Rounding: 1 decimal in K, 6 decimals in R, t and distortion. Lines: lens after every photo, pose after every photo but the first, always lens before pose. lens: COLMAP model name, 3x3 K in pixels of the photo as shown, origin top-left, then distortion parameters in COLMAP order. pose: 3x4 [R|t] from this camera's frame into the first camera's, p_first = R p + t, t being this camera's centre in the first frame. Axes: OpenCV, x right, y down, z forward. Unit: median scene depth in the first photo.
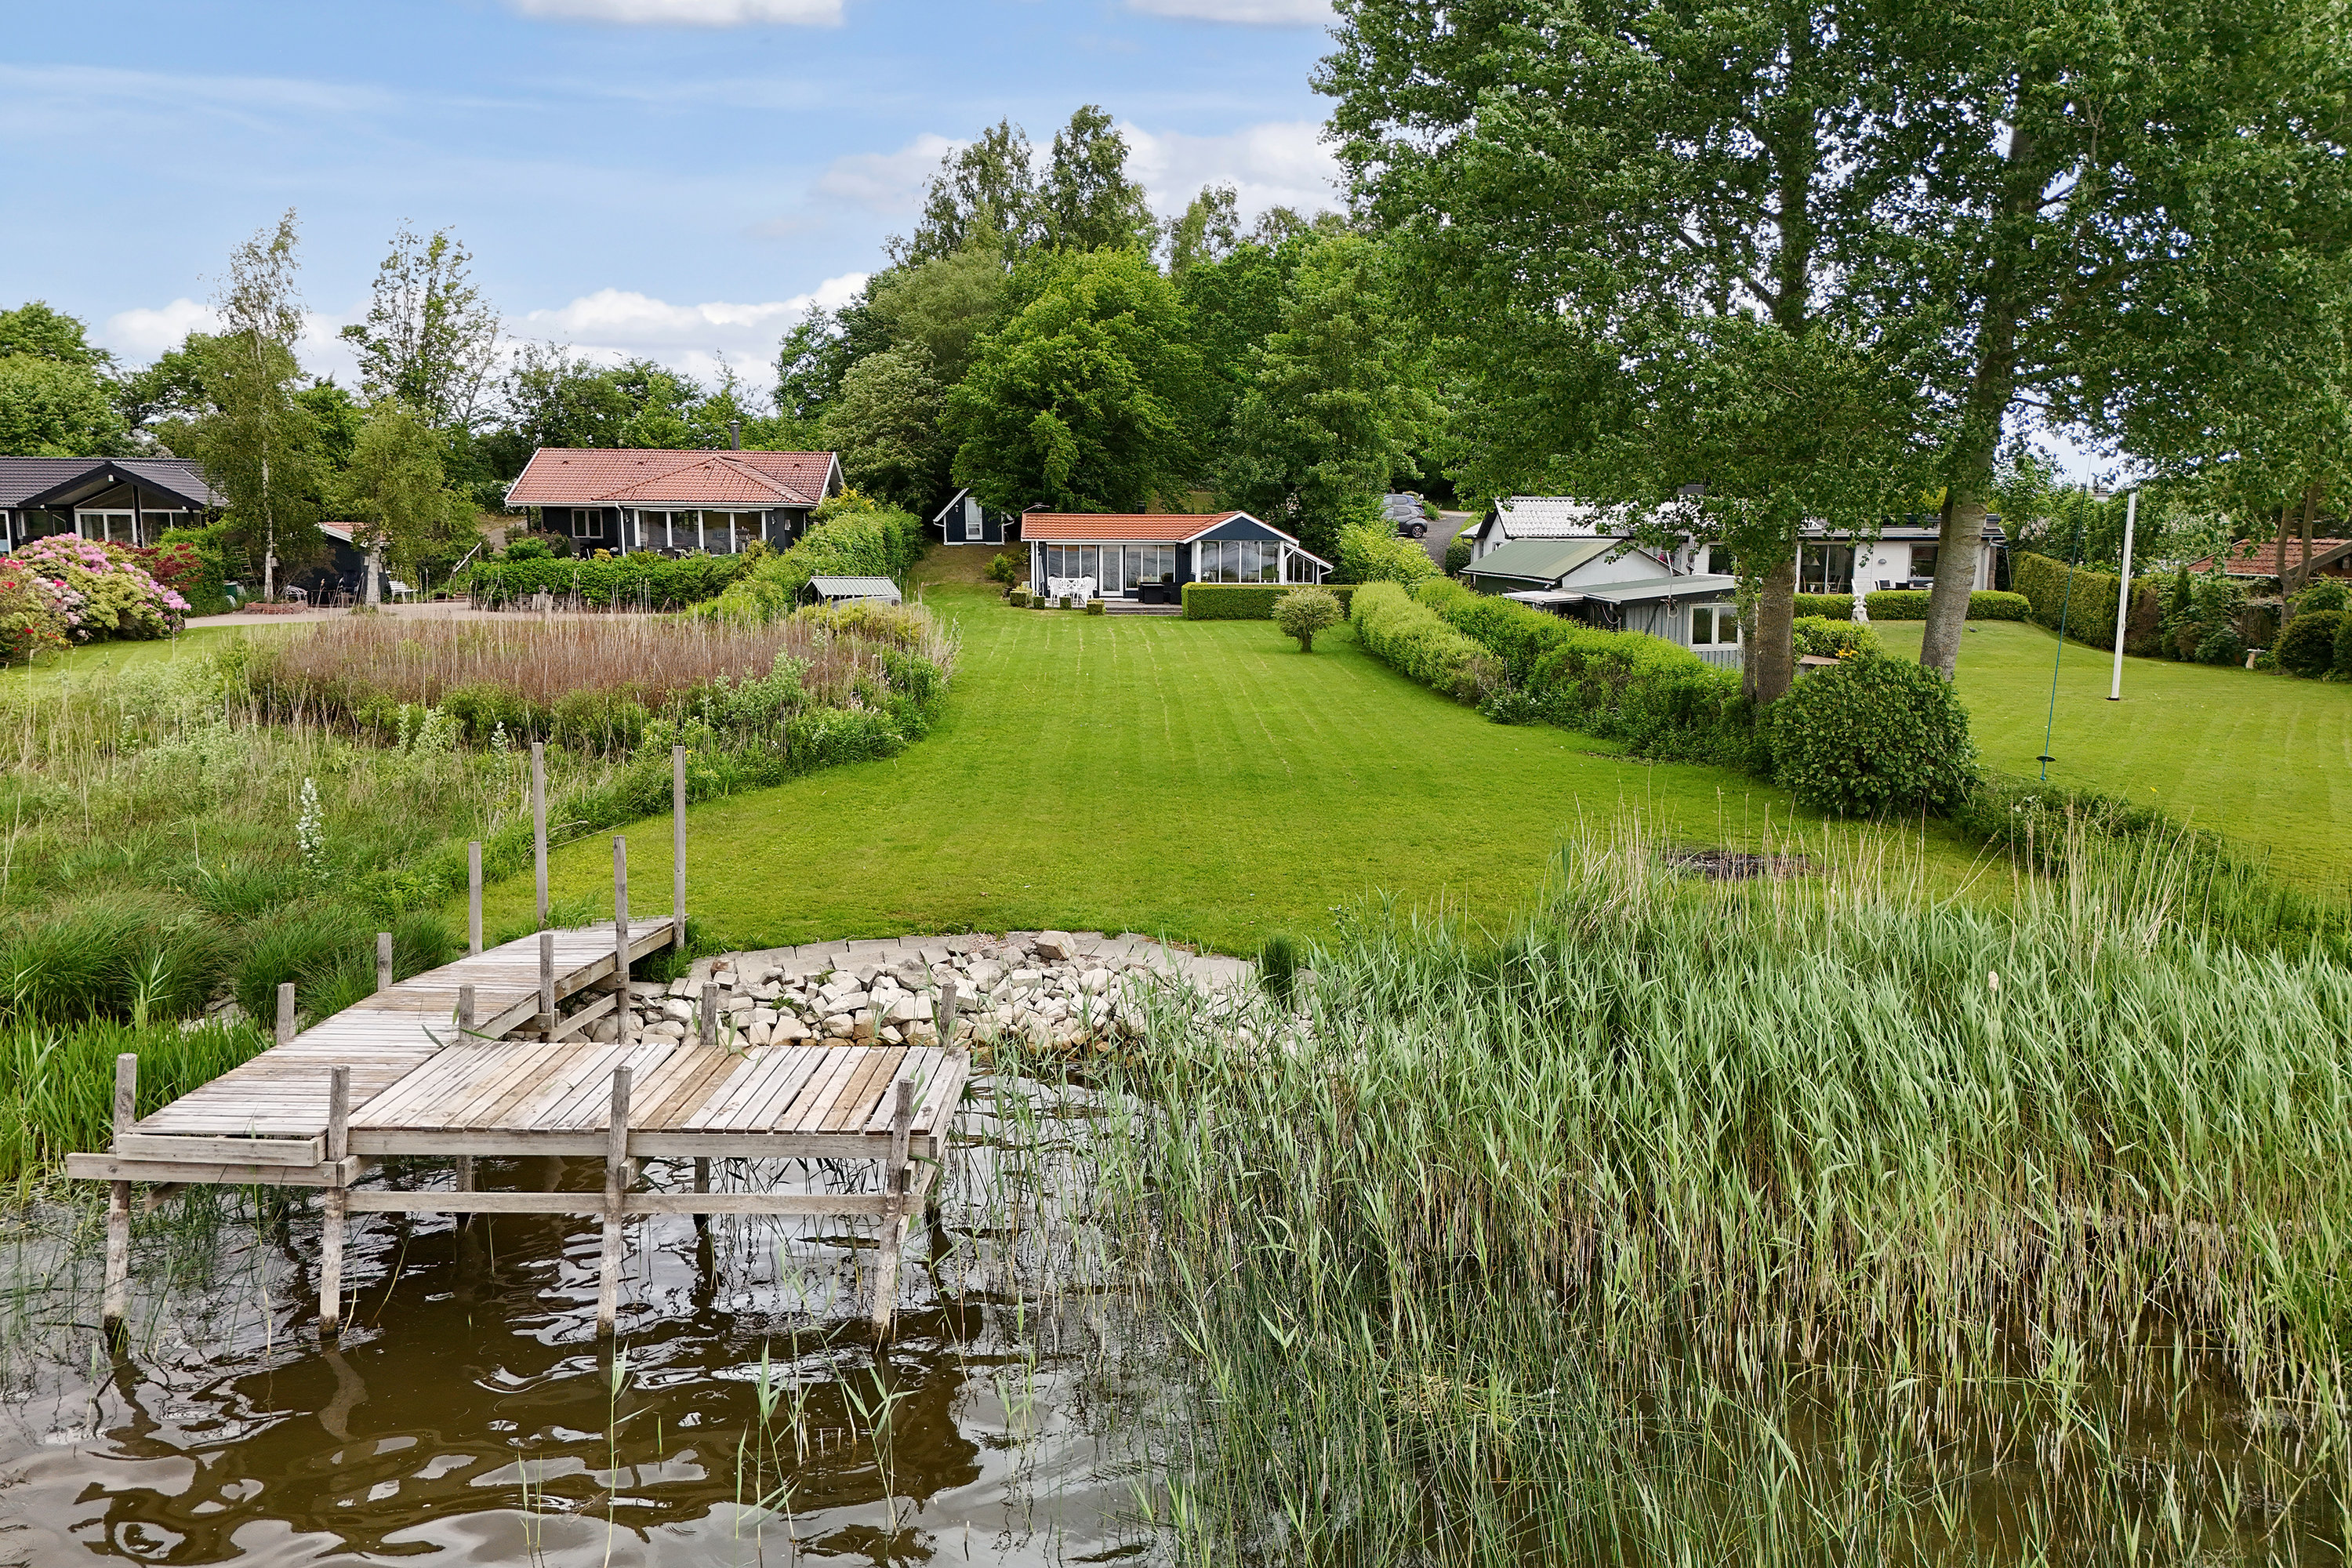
lens RADIAL K [[1719.0, 0, 1169.7], [0, 1719.0, 788.8], [0, 0, 1]] dist [0.076532, -0.094828]
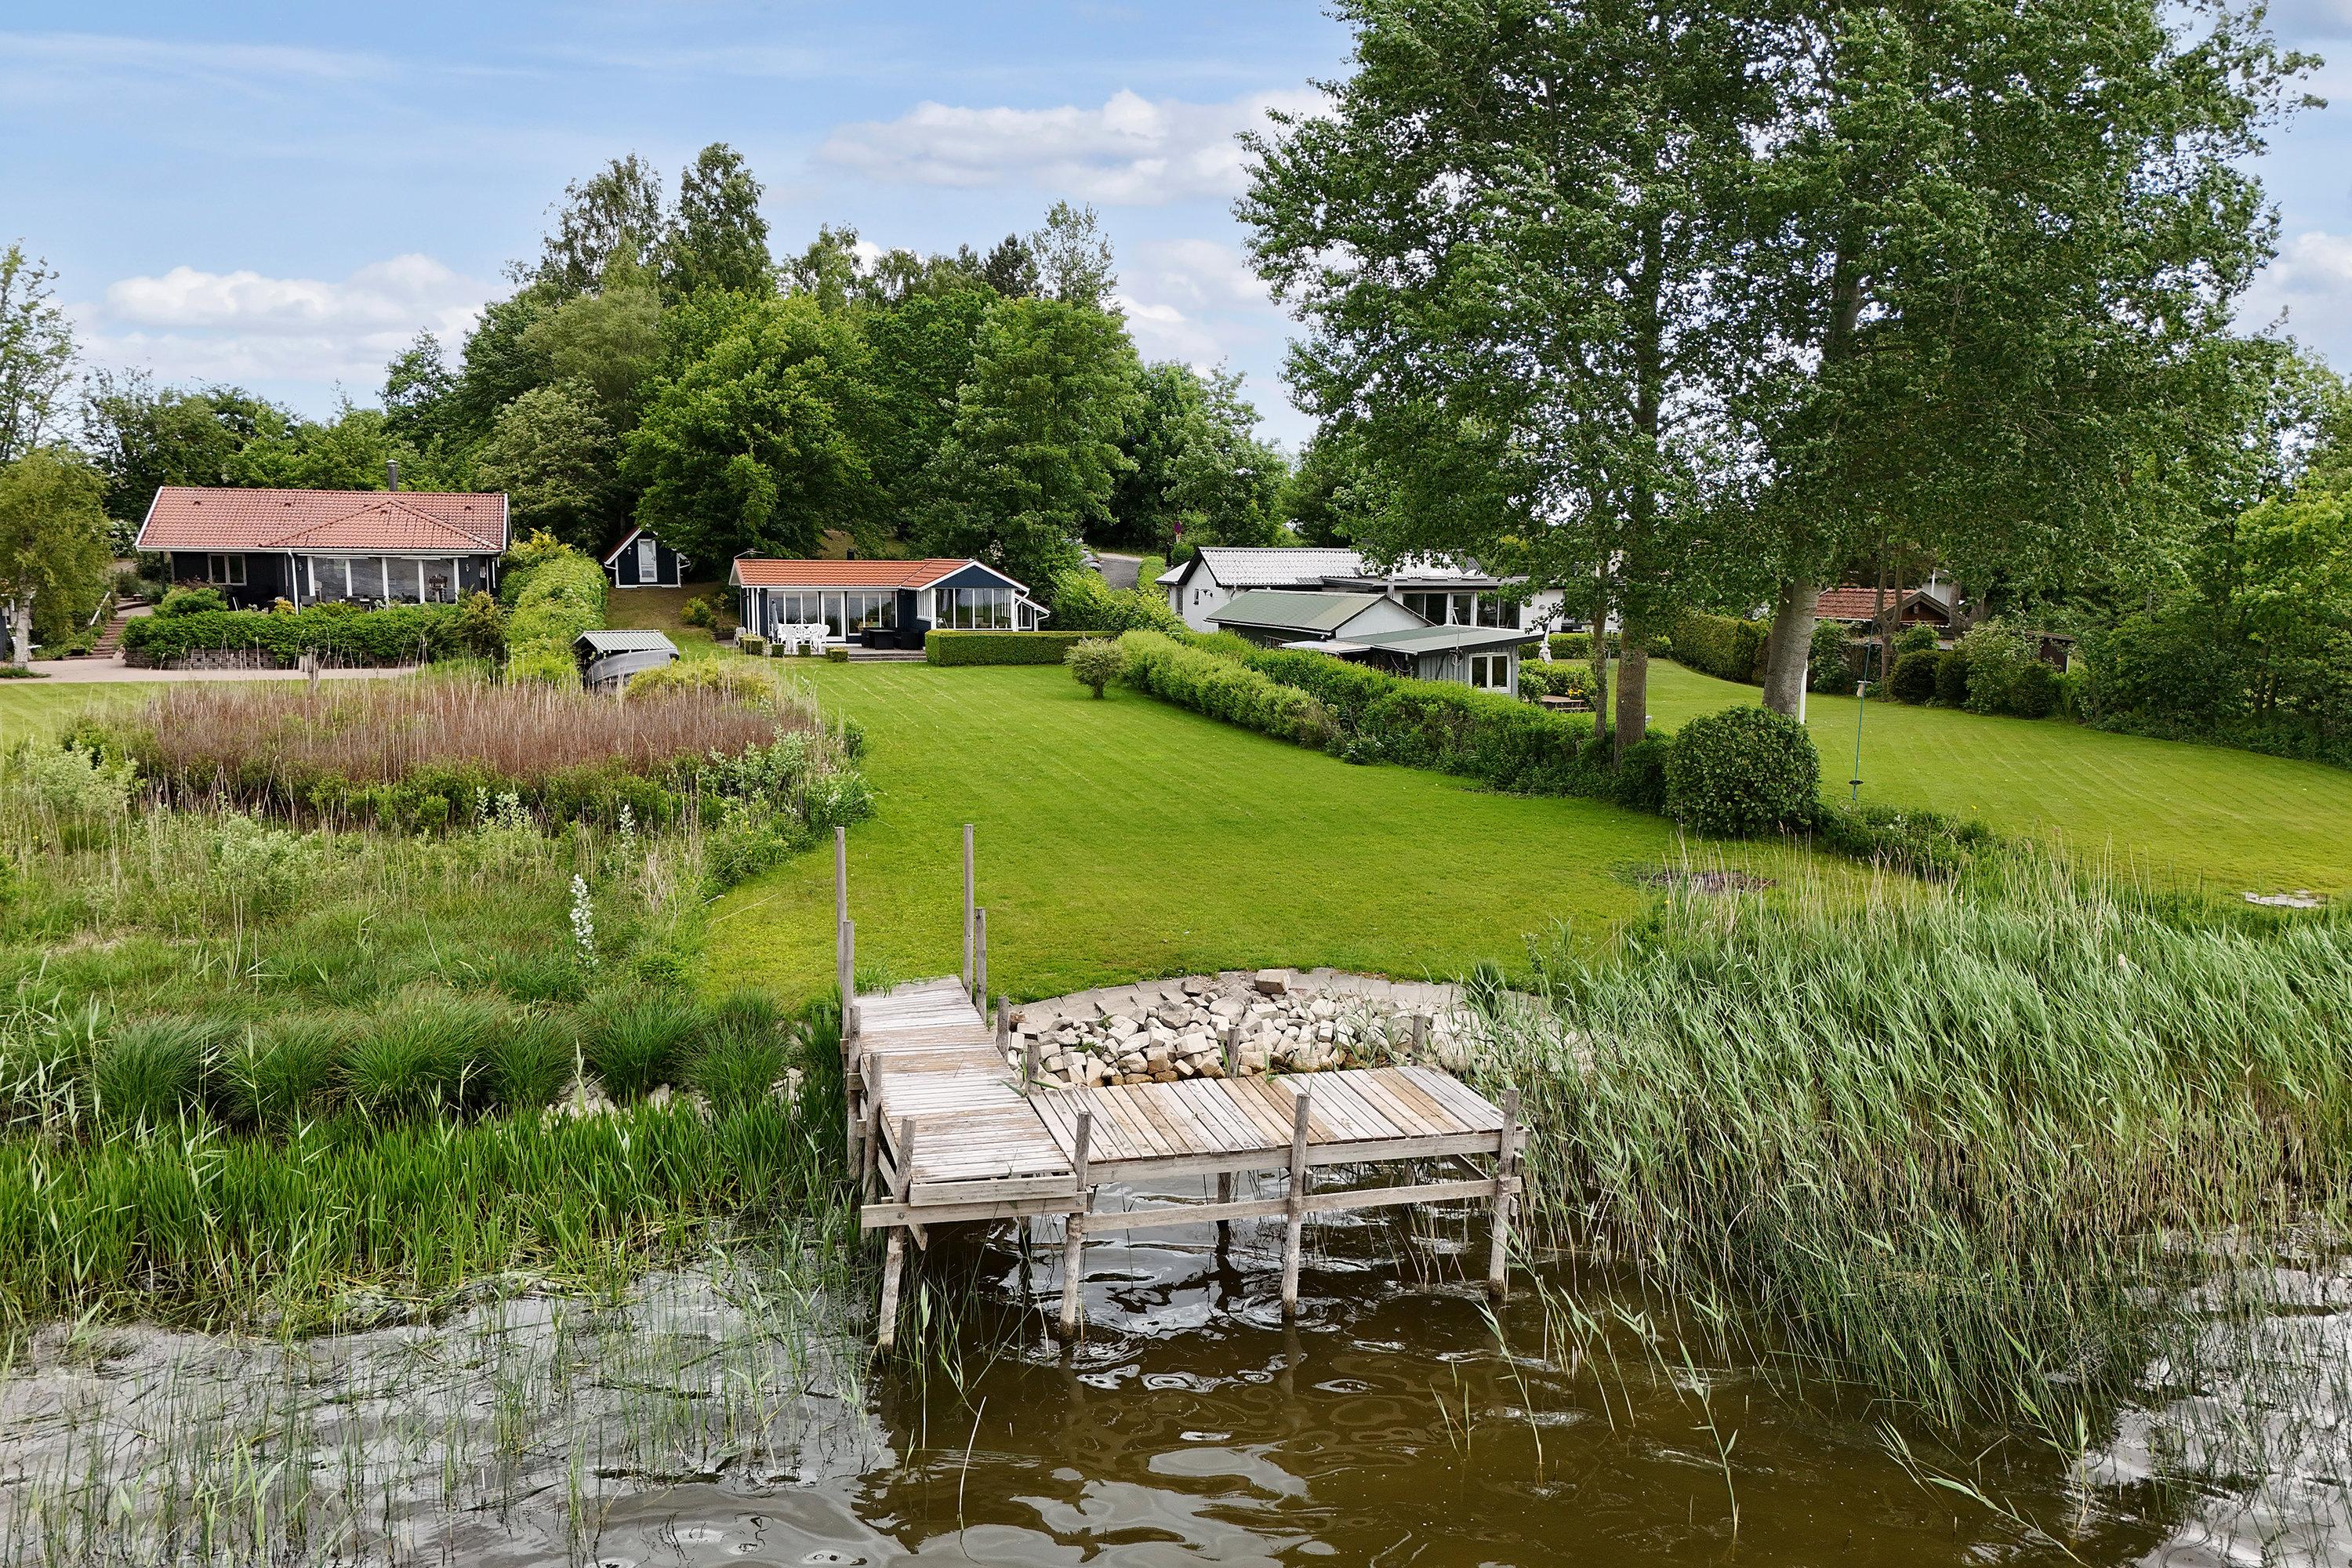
lens RADIAL K [[1719.0, 0, 1169.7], [0, 1719.0, 788.8], [0, 0, 1]] dist [0.076532, -0.094828]
pose [[0.961016, -0.038033, 0.273864, -0.123384], [0.041452, 0.999118, -0.006705, -0.009841], [-0.273368, 0.017796, 0.961745, -0.032298]]
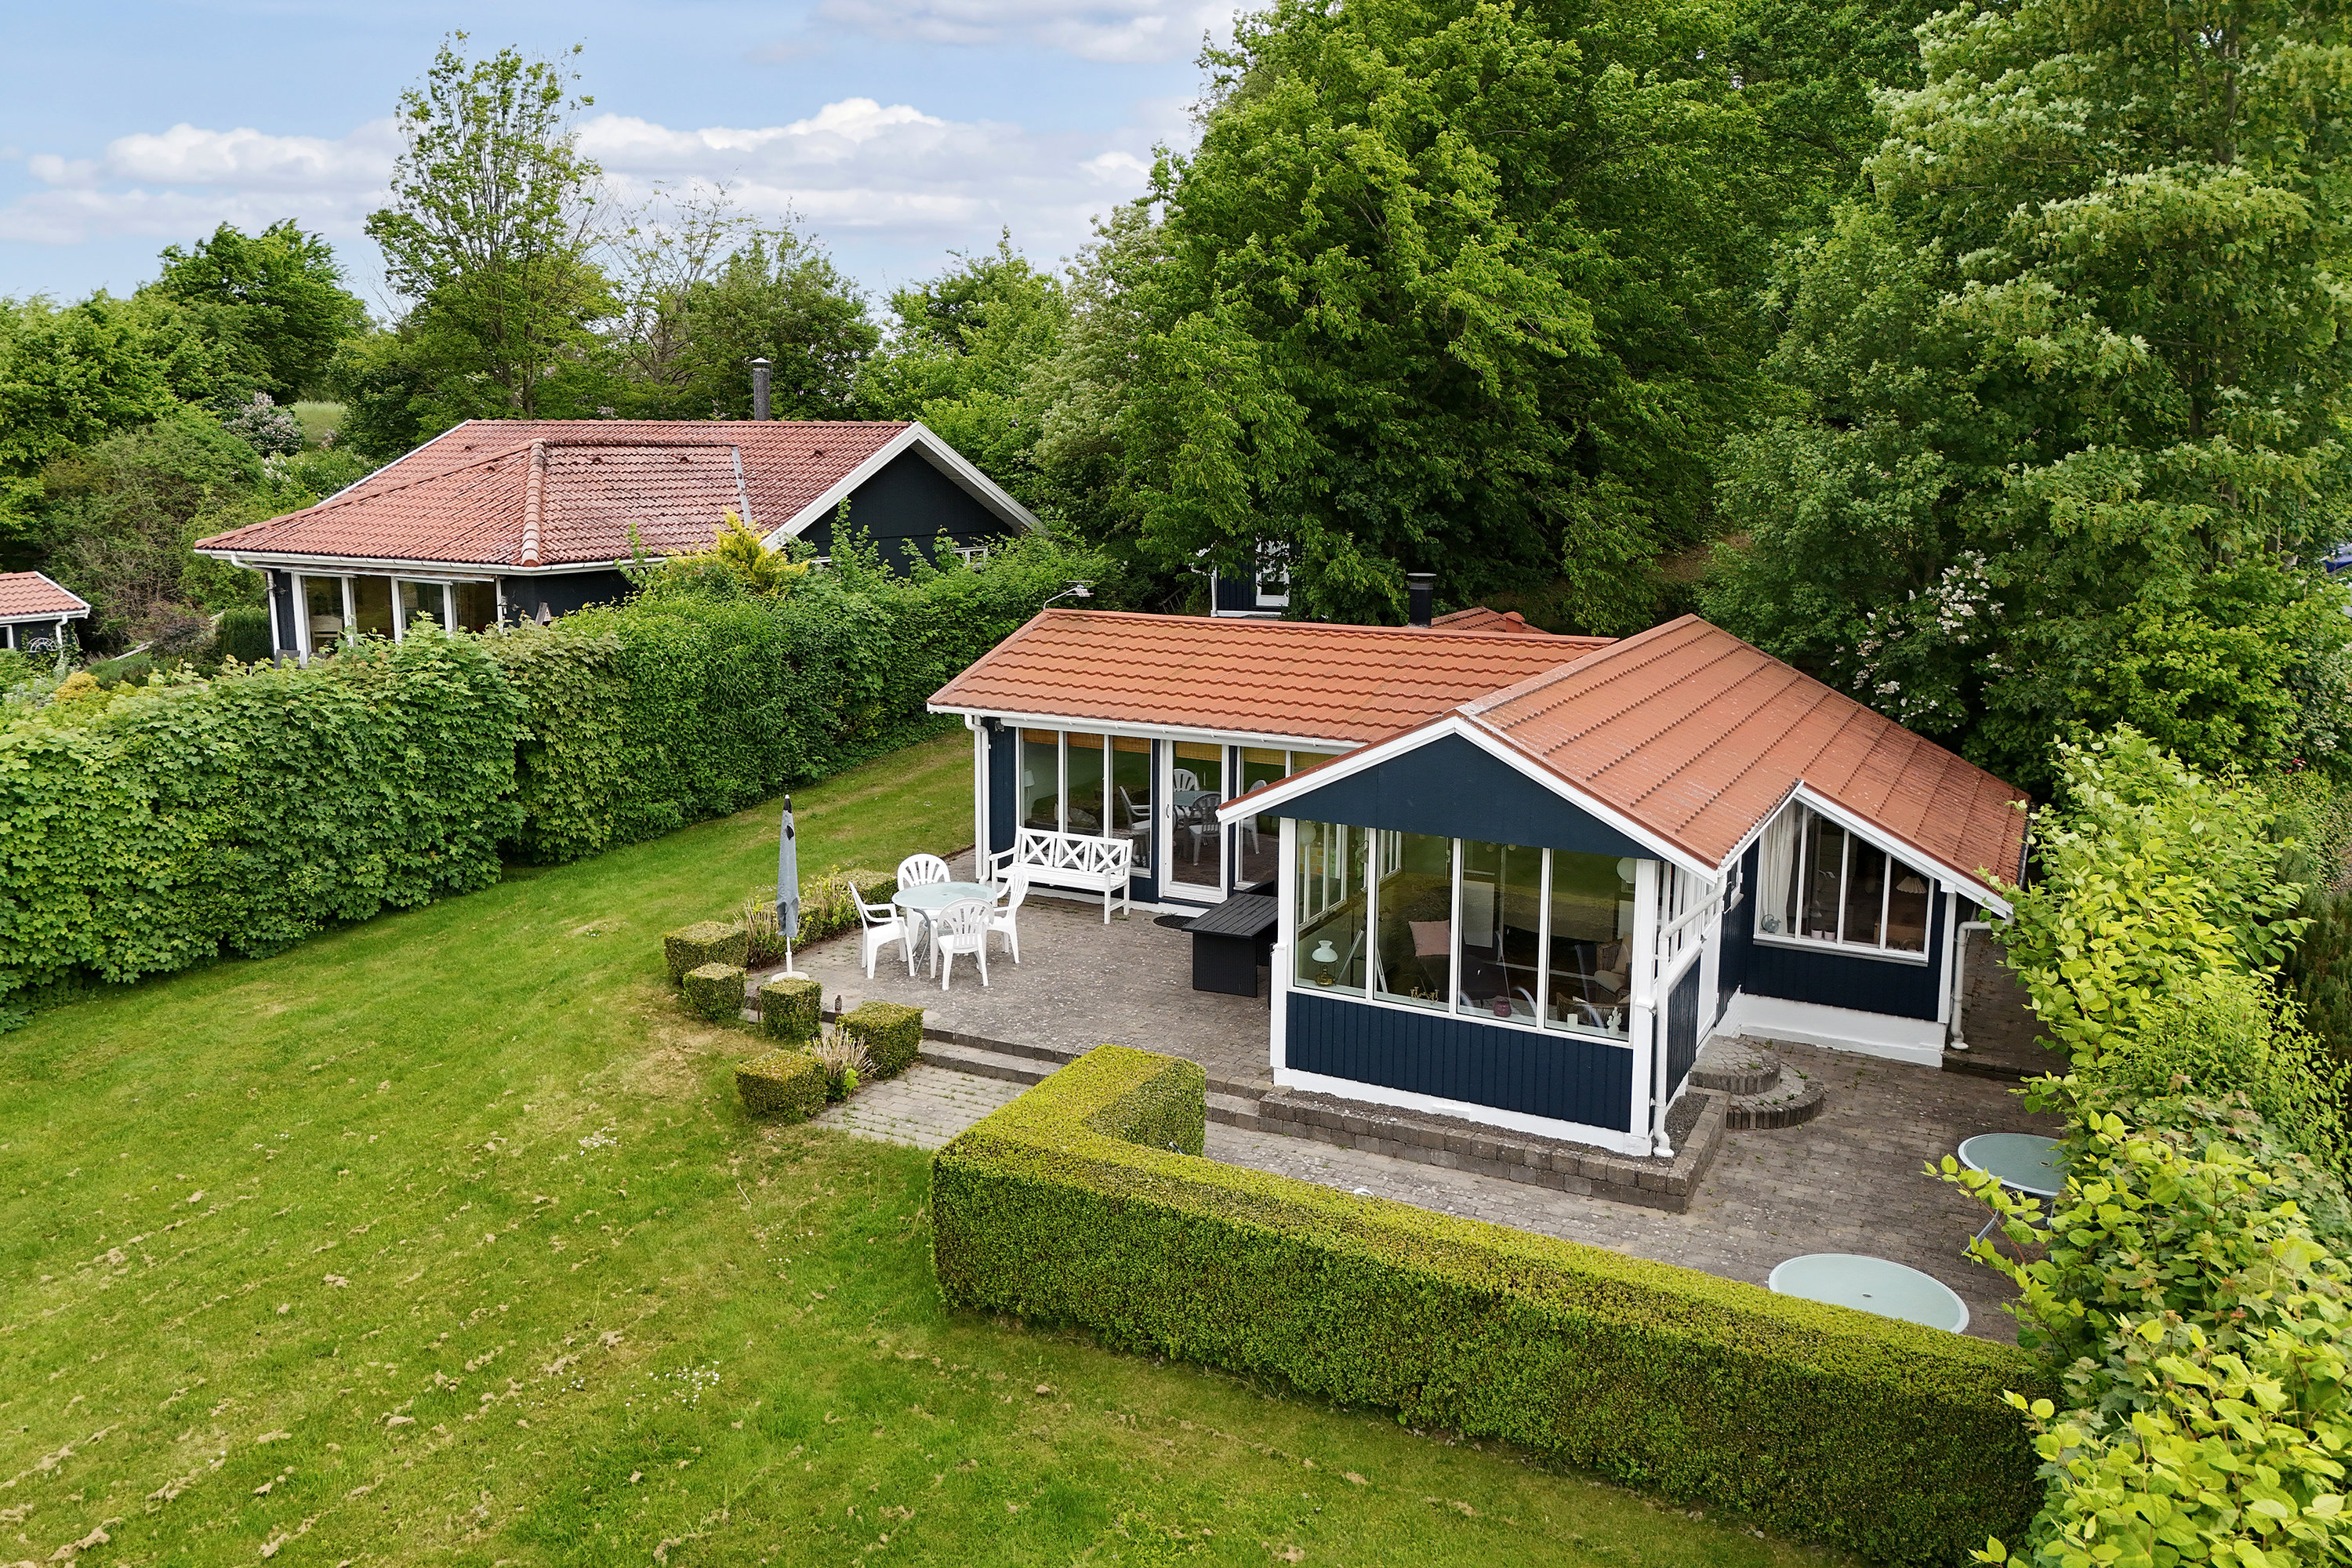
lens RADIAL K [[1742.0, 0, 1176.0], [0, 1742.0, 784.0], [0, 0, 1]] dist [0.072188, -0.102025]
pose [[0.876845, 0.101087, -0.470026, 0.103747], [-0.080592, 0.994717, 0.063584, -0.148386], [0.473970, -0.017873, 0.880359, 0.714145]]
